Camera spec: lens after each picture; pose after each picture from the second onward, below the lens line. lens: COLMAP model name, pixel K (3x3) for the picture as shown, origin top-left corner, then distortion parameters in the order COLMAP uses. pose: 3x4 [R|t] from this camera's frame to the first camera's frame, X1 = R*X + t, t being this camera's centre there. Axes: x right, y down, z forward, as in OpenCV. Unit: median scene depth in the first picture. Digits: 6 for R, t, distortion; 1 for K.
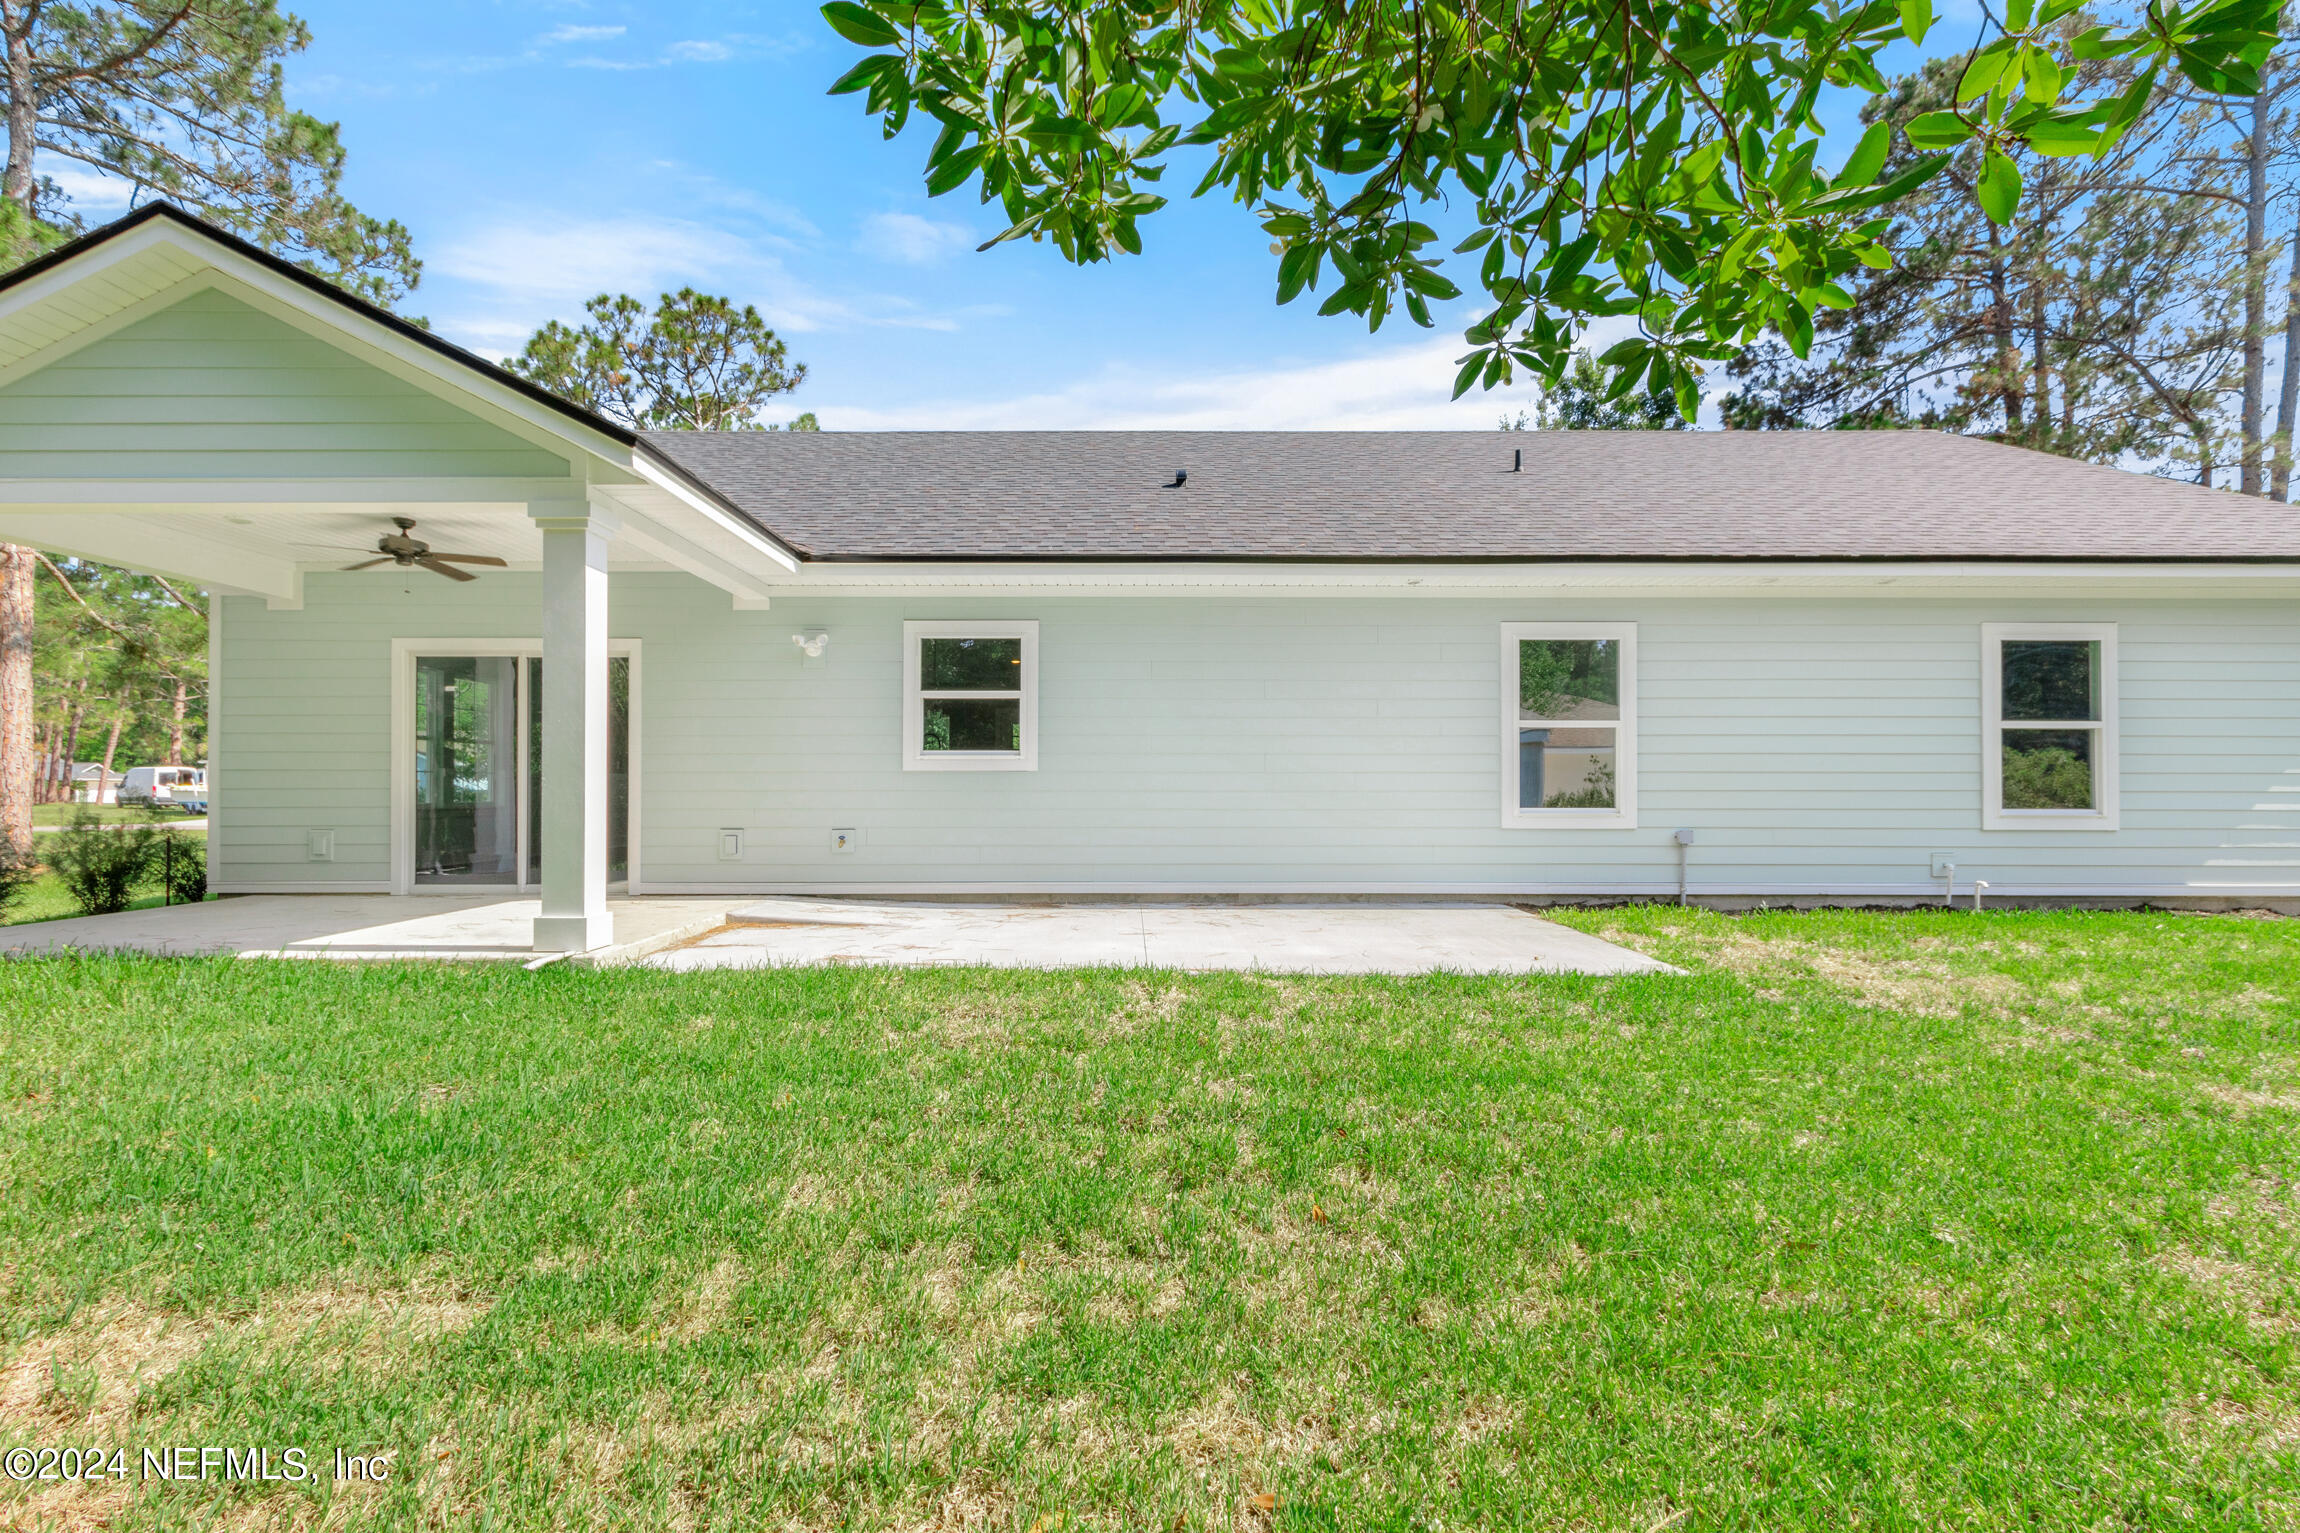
lens RADIAL K [[1099.9, 0, 1134.7], [0, 1099.9, 779.8], [0, 0, 1]] dist [0.000454, -0.000048]
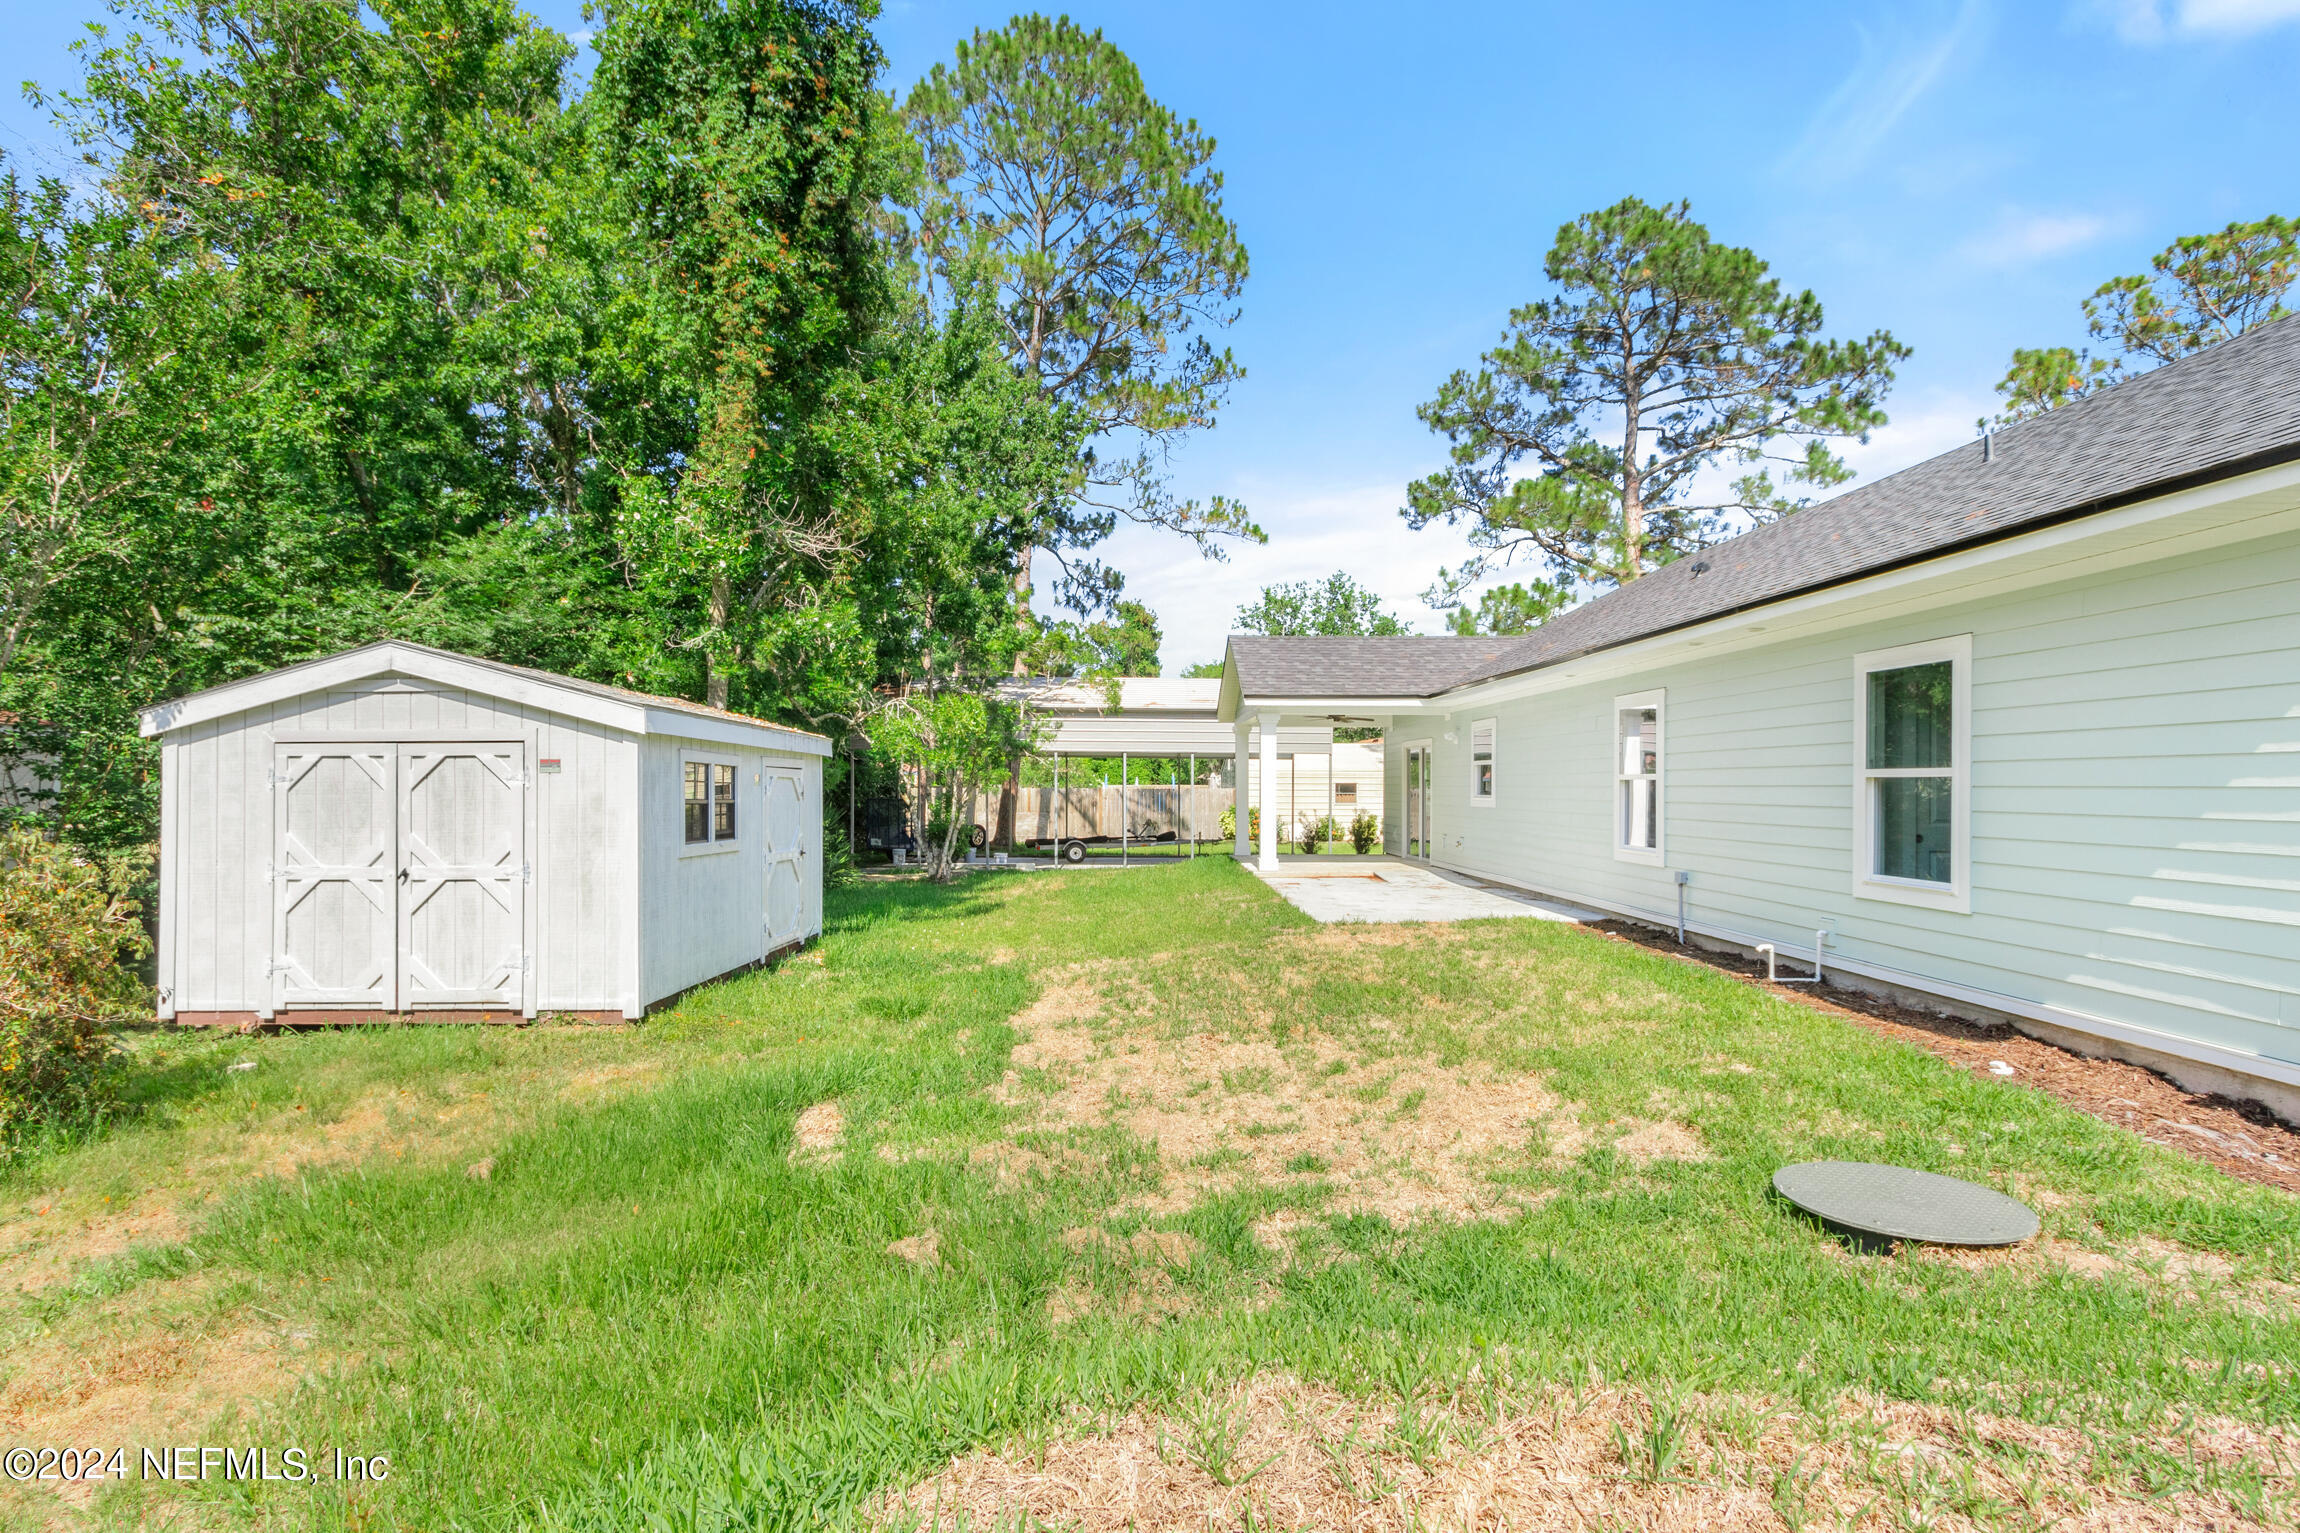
lens RADIAL K [[1099.9, 0, 1134.7], [0, 1099.9, 779.8], [0, 0, 1]] dist [0.000454, -0.000048]
pose [[0.028869, -0.005557, -0.999568, 1.606971], [0.012543, 0.999908, -0.005196, -0.047166], [0.999505, -0.012387, 0.028936, 0.417294]]
